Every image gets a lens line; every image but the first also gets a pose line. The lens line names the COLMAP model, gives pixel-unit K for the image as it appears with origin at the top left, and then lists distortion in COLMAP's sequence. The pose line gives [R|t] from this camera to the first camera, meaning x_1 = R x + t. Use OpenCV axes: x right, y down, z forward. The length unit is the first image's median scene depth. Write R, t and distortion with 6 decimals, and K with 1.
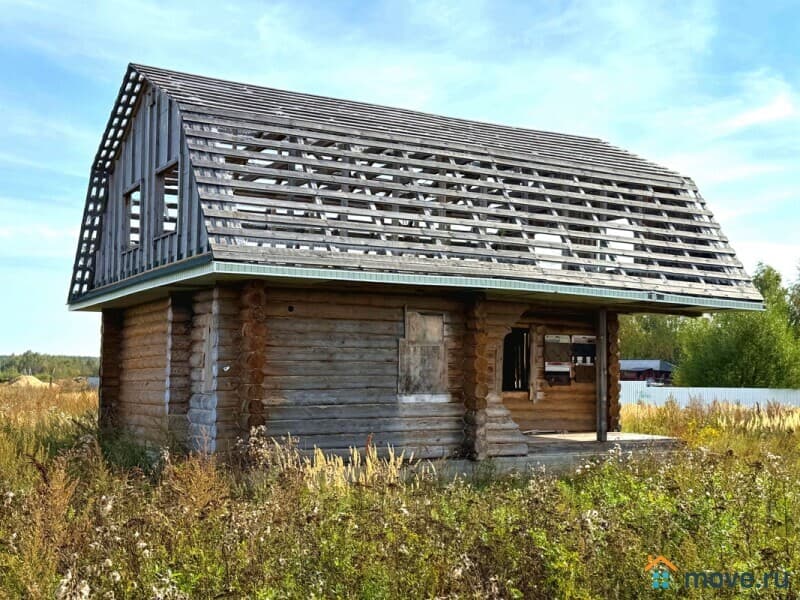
lens RADIAL K [[967.6, 0, 399.8], [0, 967.6, 301.6], [0, 0, 1]] dist [0.001706, 0.000000]
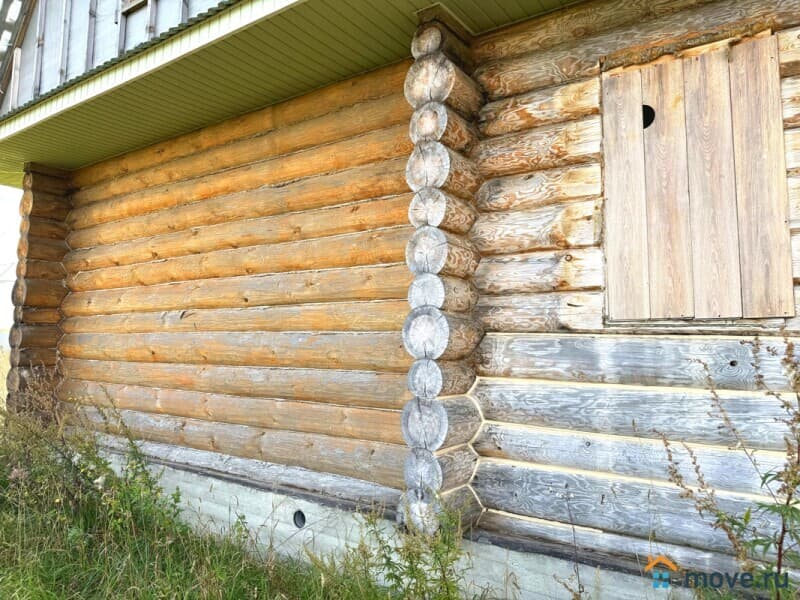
lens RADIAL K [[555.2, 0, 400.1], [0, 555.2, 295.3], [0, 0, 1]] dist [0.037014, -0.025657]
pose [[0.903292, 0.051702, 0.425901, -0.259184], [-0.047615, 0.998661, -0.020246, 0.070912], [-0.426377, -0.001991, 0.904543, 0.678554]]
